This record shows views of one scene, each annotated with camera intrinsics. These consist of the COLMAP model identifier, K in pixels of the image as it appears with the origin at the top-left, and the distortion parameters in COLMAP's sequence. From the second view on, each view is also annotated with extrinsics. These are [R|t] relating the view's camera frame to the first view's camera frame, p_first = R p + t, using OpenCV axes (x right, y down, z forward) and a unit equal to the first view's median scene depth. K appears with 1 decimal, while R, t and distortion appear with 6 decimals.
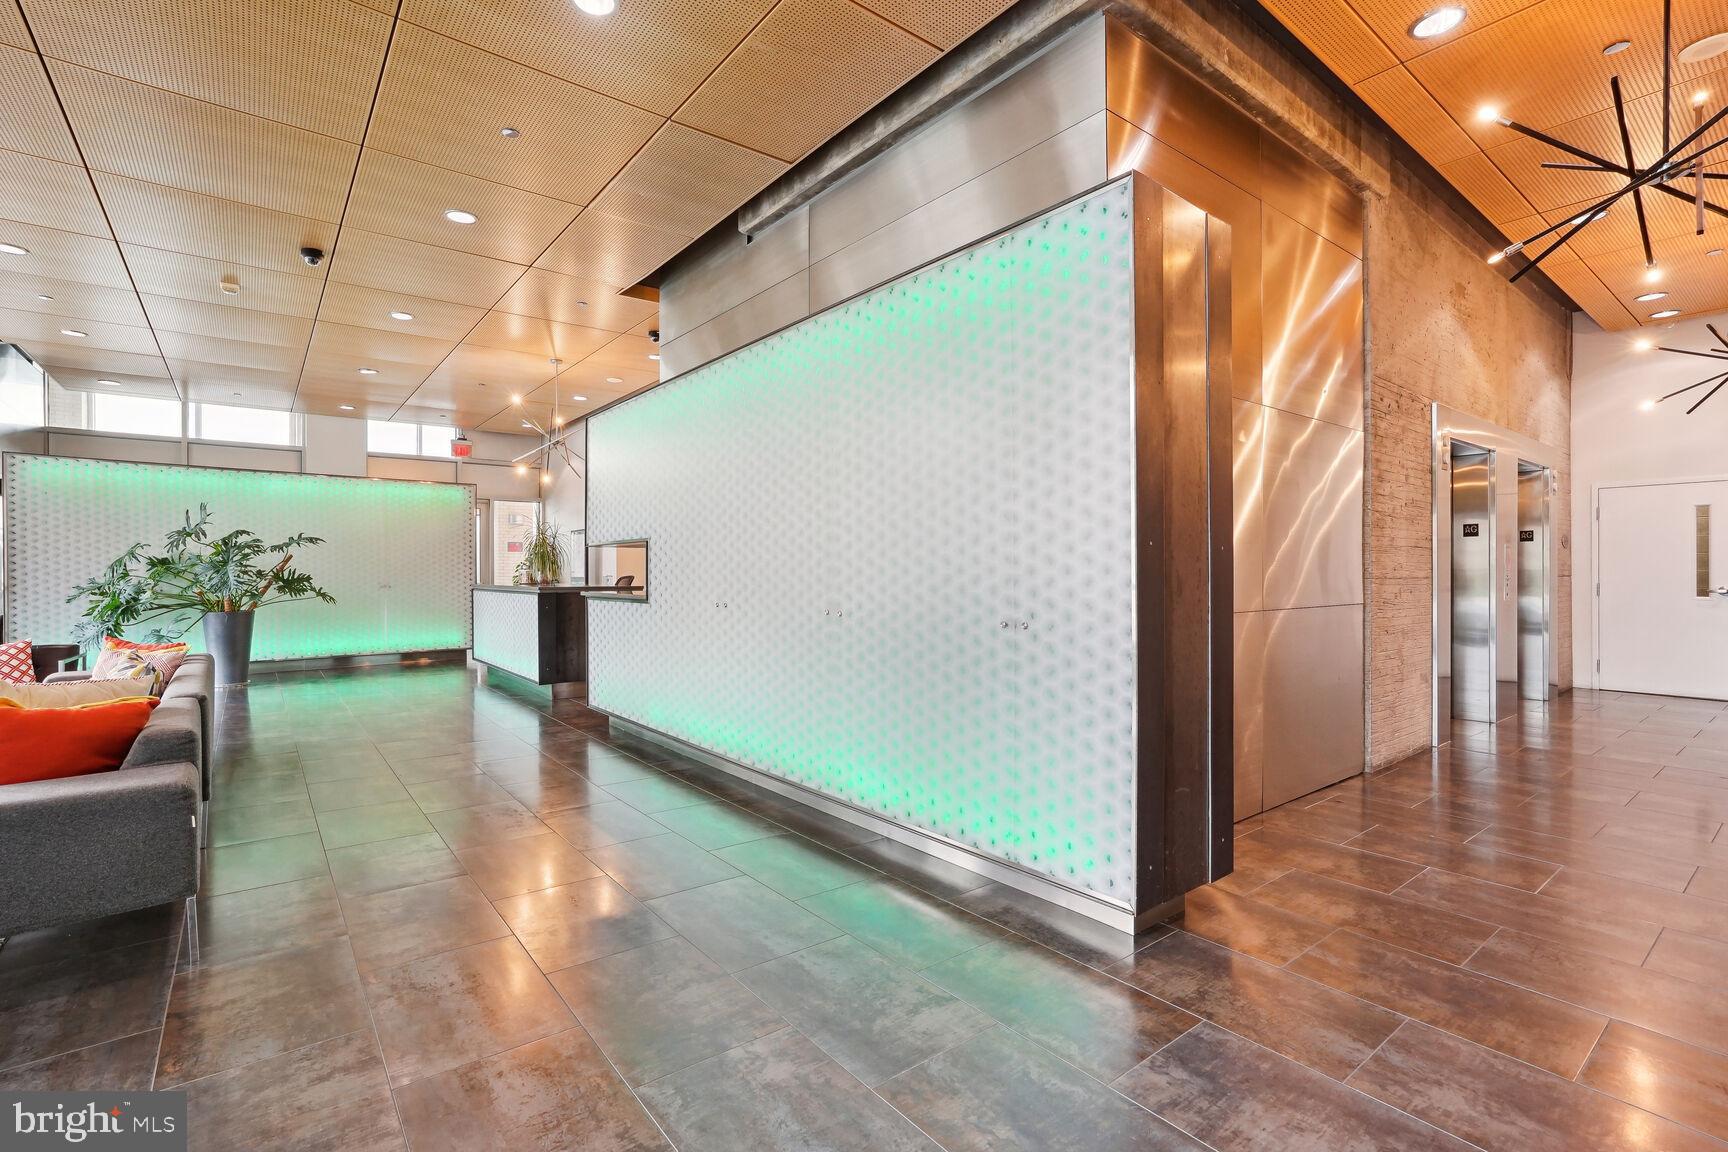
lens RADIAL K [[787.0, 0, 864.0], [0, 787.0, 576.0], [0, 0, 1]] dist [-0.000618, 0.000067]
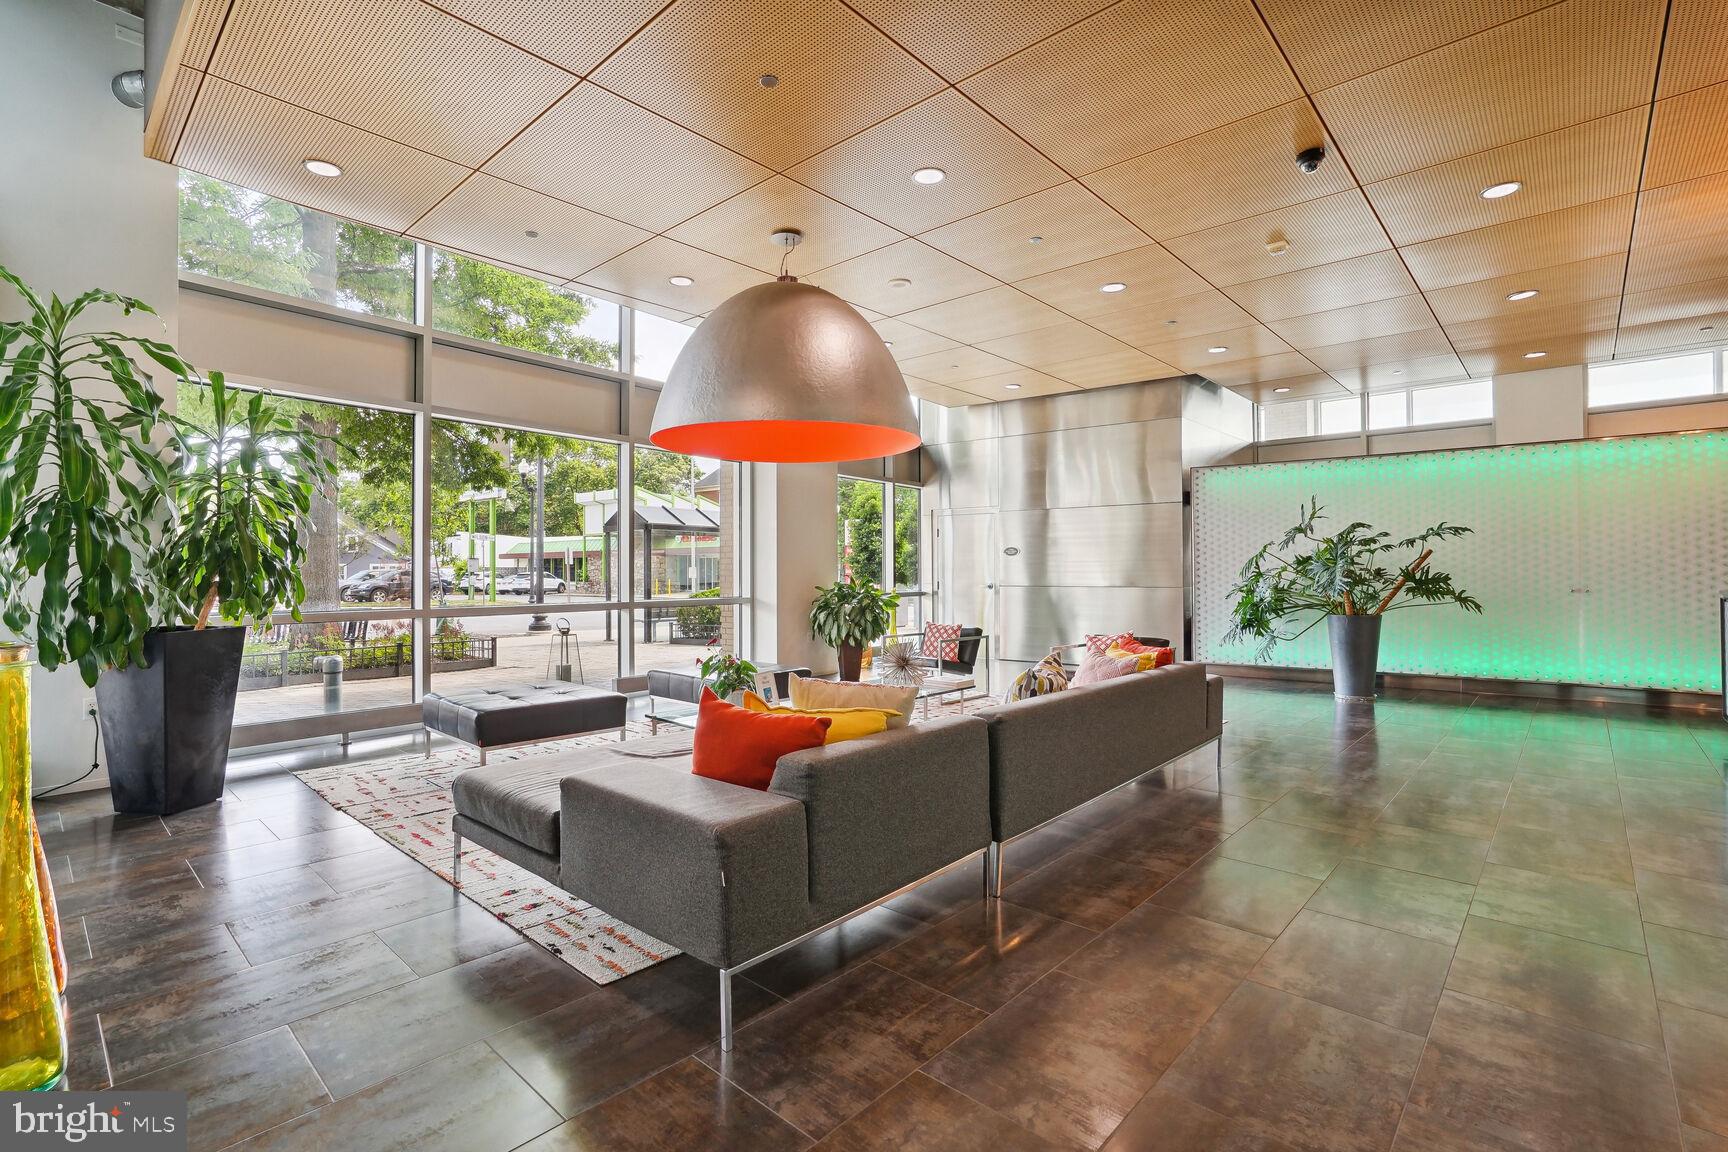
lens RADIAL K [[787.0, 0, 864.0], [0, 787.0, 576.0], [0, 0, 1]] dist [-0.000618, 0.000067]
pose [[0.156033, 0.007219, -0.987725, -0.006518], [-0.001866, 0.999974, 0.007014, -0.004122], [0.987750, 0.000748, 0.156042, 0.295397]]
